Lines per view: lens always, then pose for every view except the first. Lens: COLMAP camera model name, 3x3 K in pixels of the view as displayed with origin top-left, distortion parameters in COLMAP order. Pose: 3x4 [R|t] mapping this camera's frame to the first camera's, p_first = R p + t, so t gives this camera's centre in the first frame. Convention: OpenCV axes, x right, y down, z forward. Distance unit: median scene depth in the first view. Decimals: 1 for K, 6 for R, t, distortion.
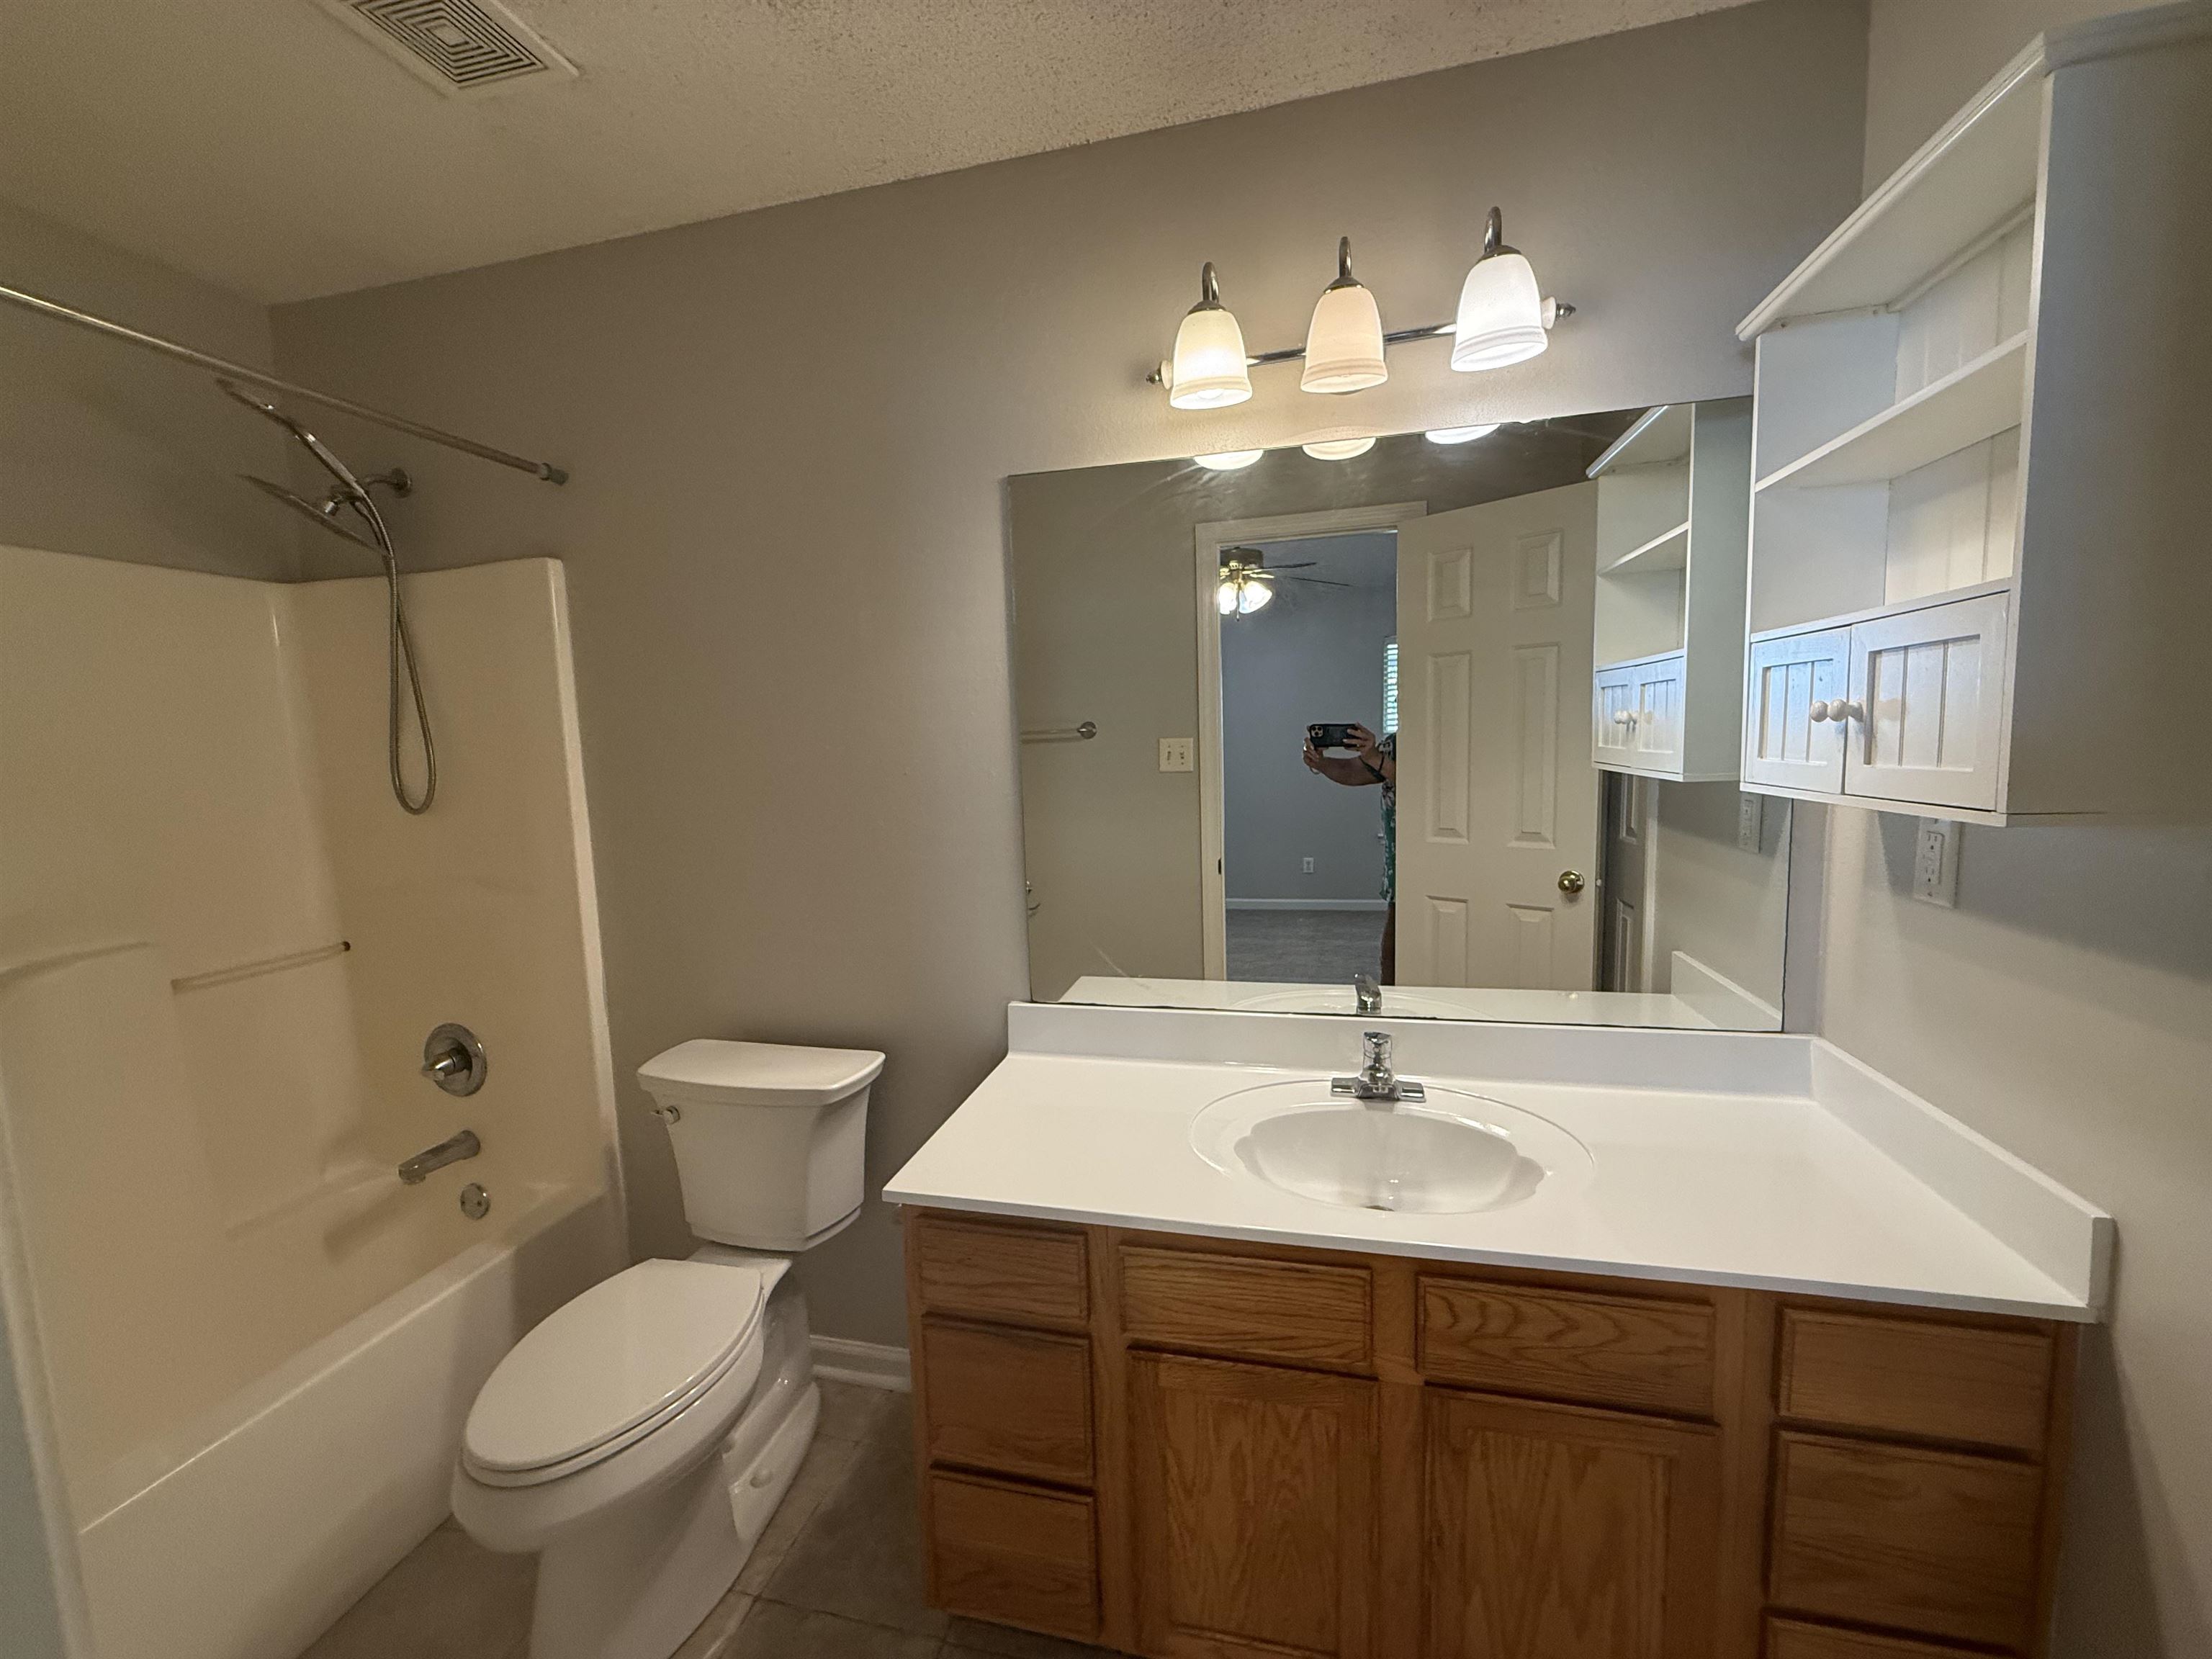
lens RADIAL K [[879.4, 0, 1107.7], [0, 879.4, 831.2], [0, 0, 1]] dist [-0.000810, 0.000363]
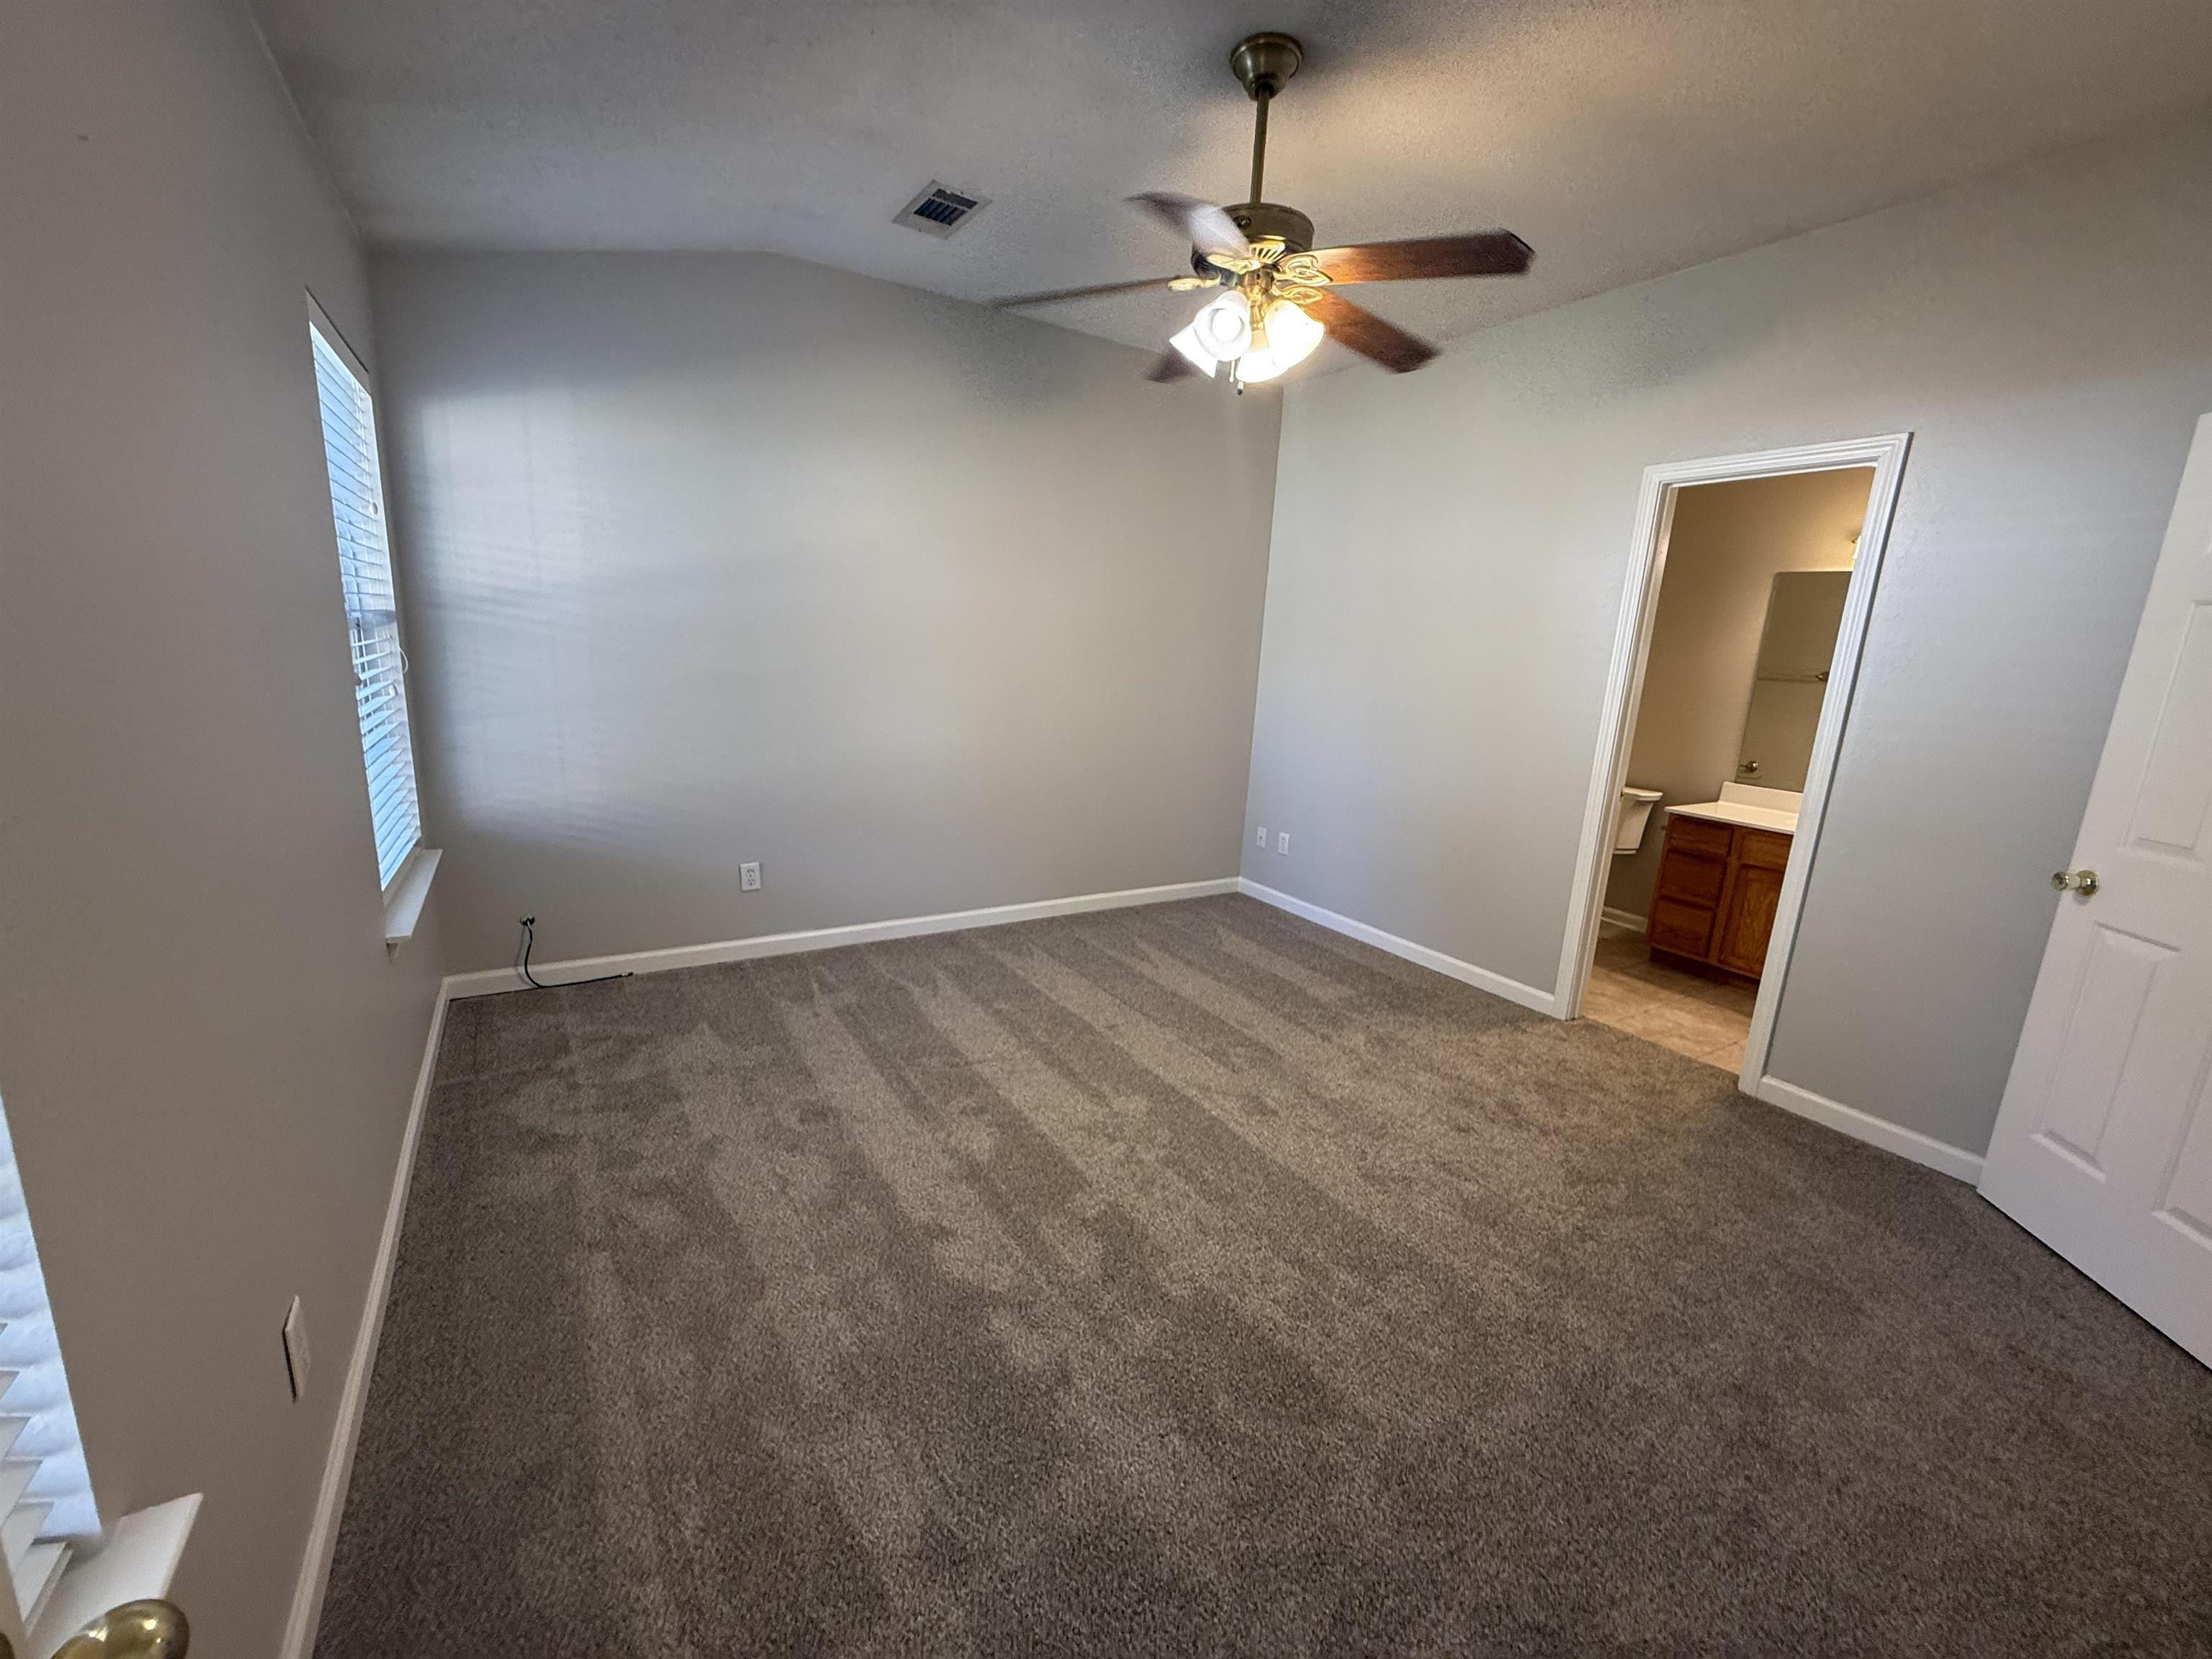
lens RADIAL K [[879.4, 0, 1108.9], [0, 879.4, 832.0], [0, 0, 1]] dist [-0.000810, 0.000363]
pose [[0.711219, 0.216778, -0.668711, 0.433398], [-0.150216, 0.976159, 0.156680, 0.256750], [0.686733, -0.010983, 0.726827, -2.511445]]
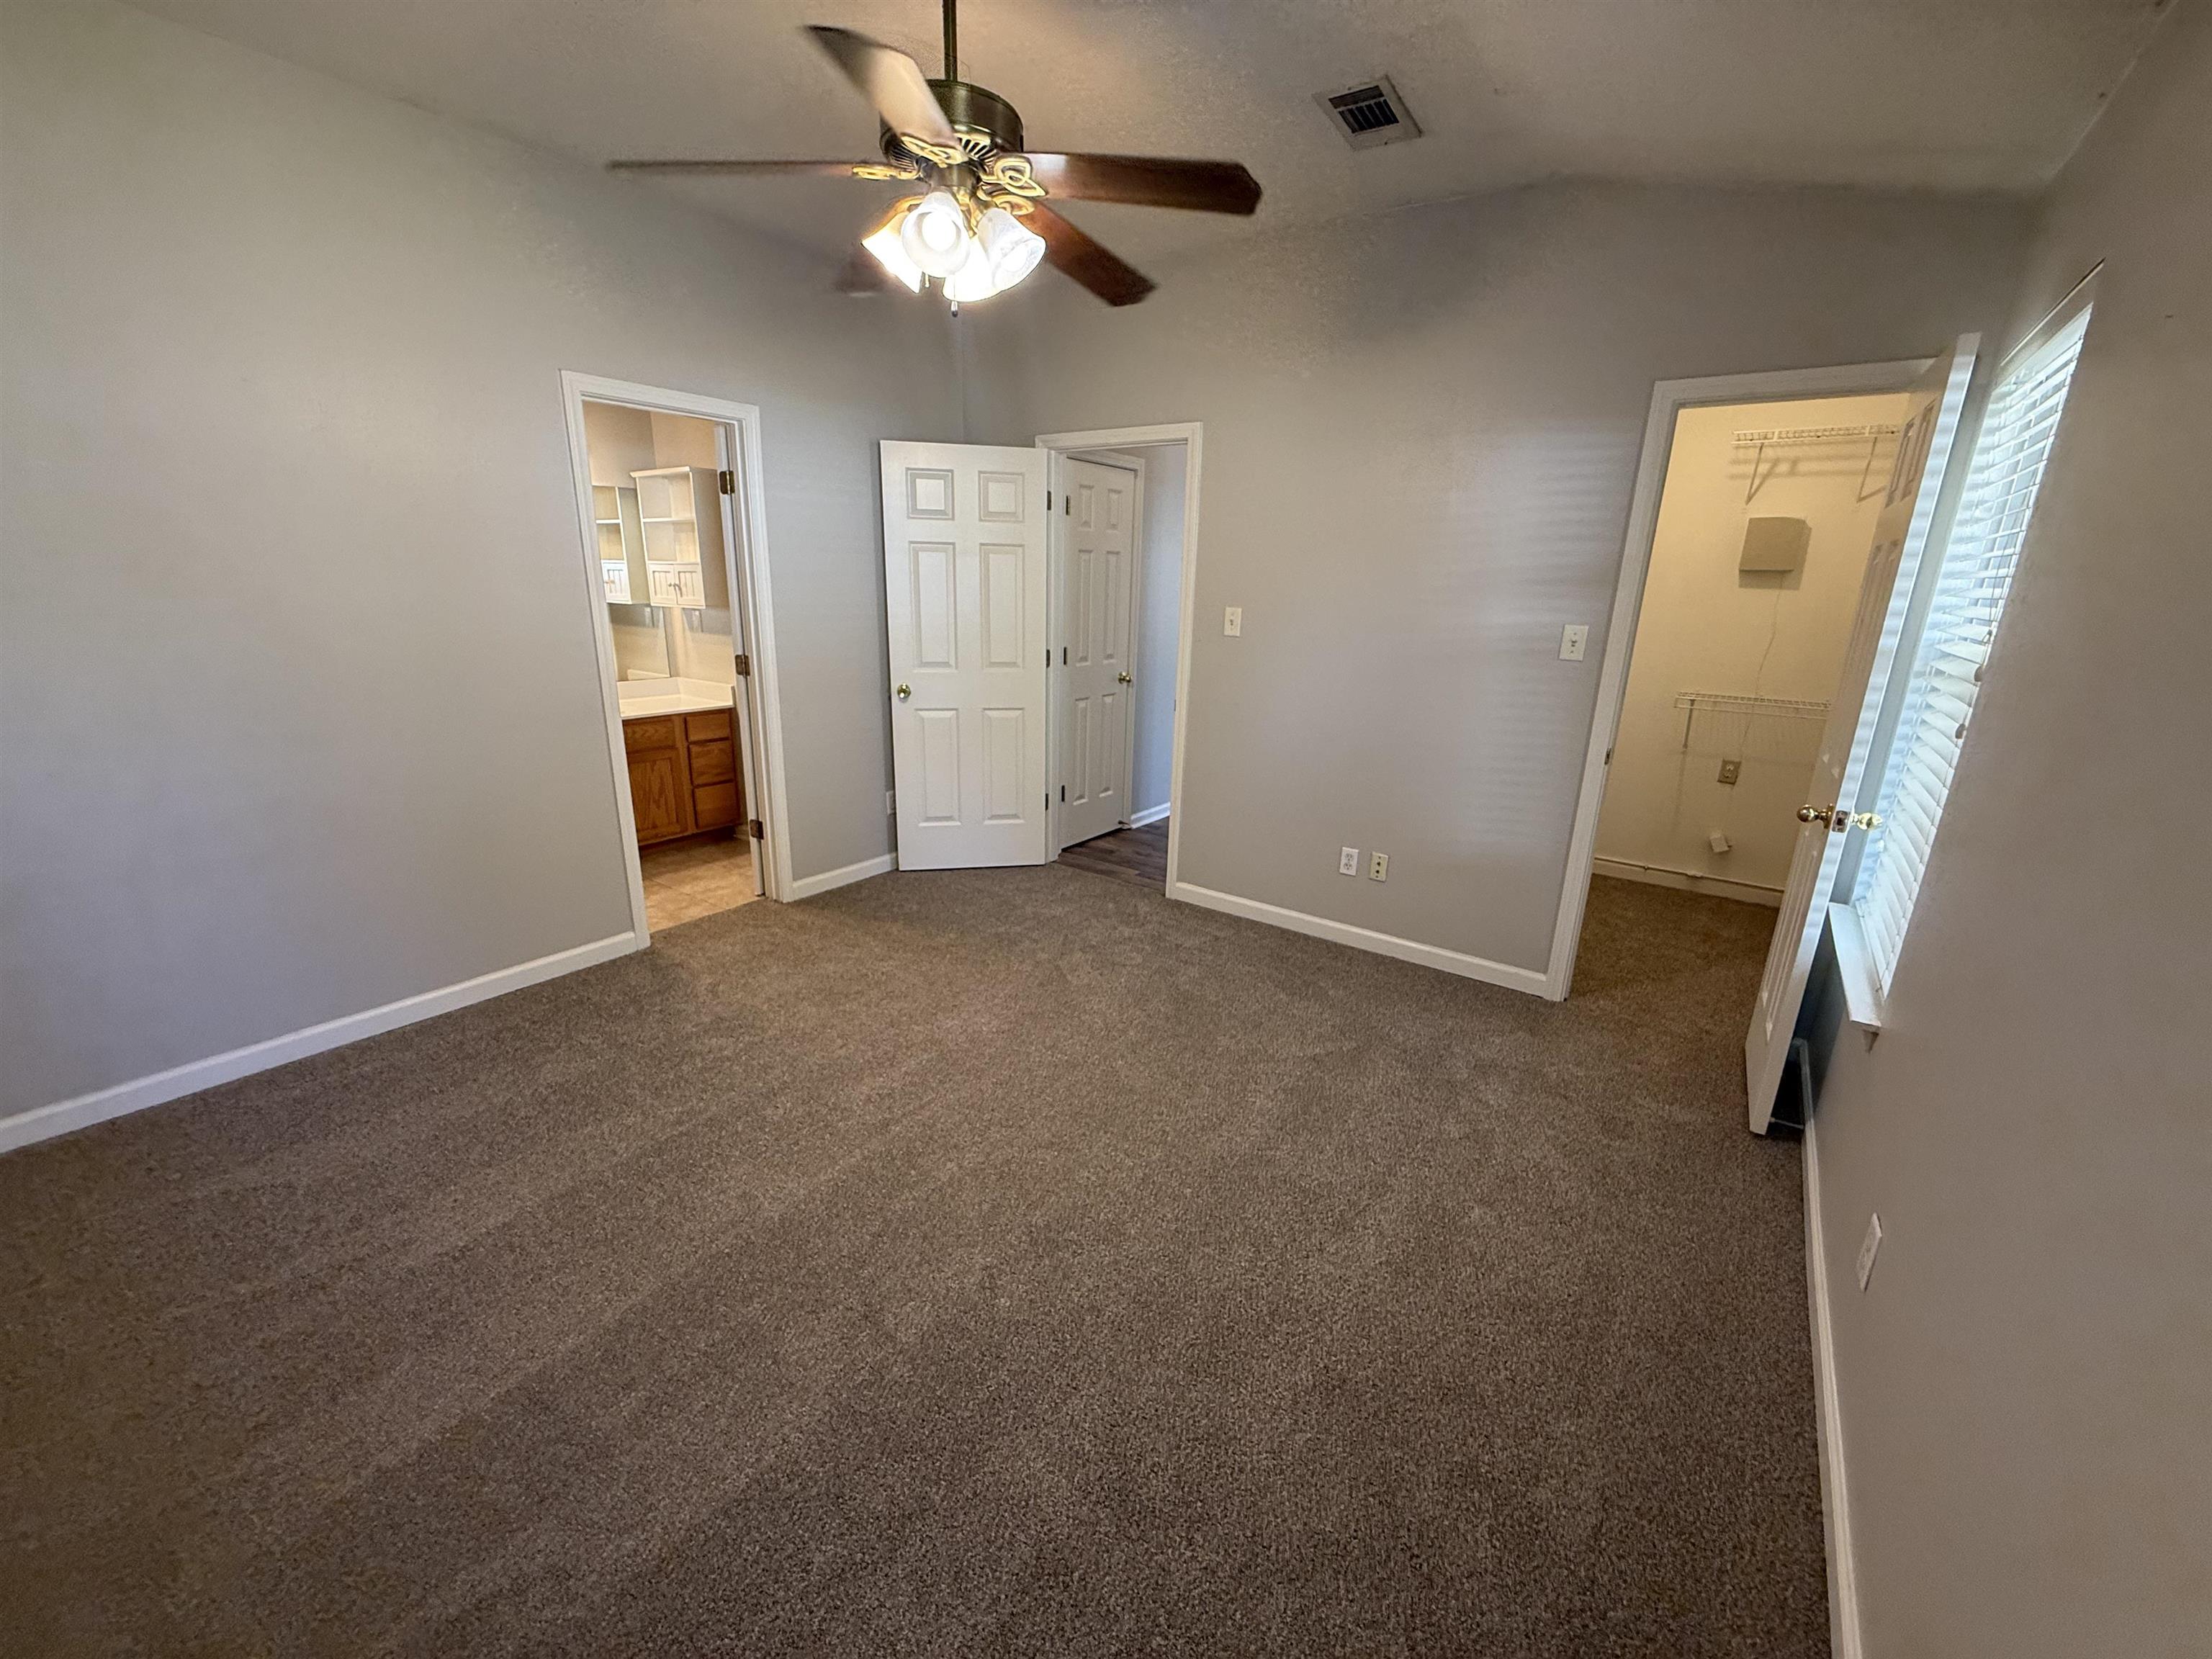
lens RADIAL K [[879.4, 0, 1093.2], [0, 879.4, 831.7], [0, 0, 1]] dist [-0.000810, 0.000363]
pose [[0.386486, -0.211946, 0.897612, -1.880910], [0.064255, 0.977060, 0.203039, 0.230343], [-0.920054, -0.020795, 0.391238, -1.959316]]
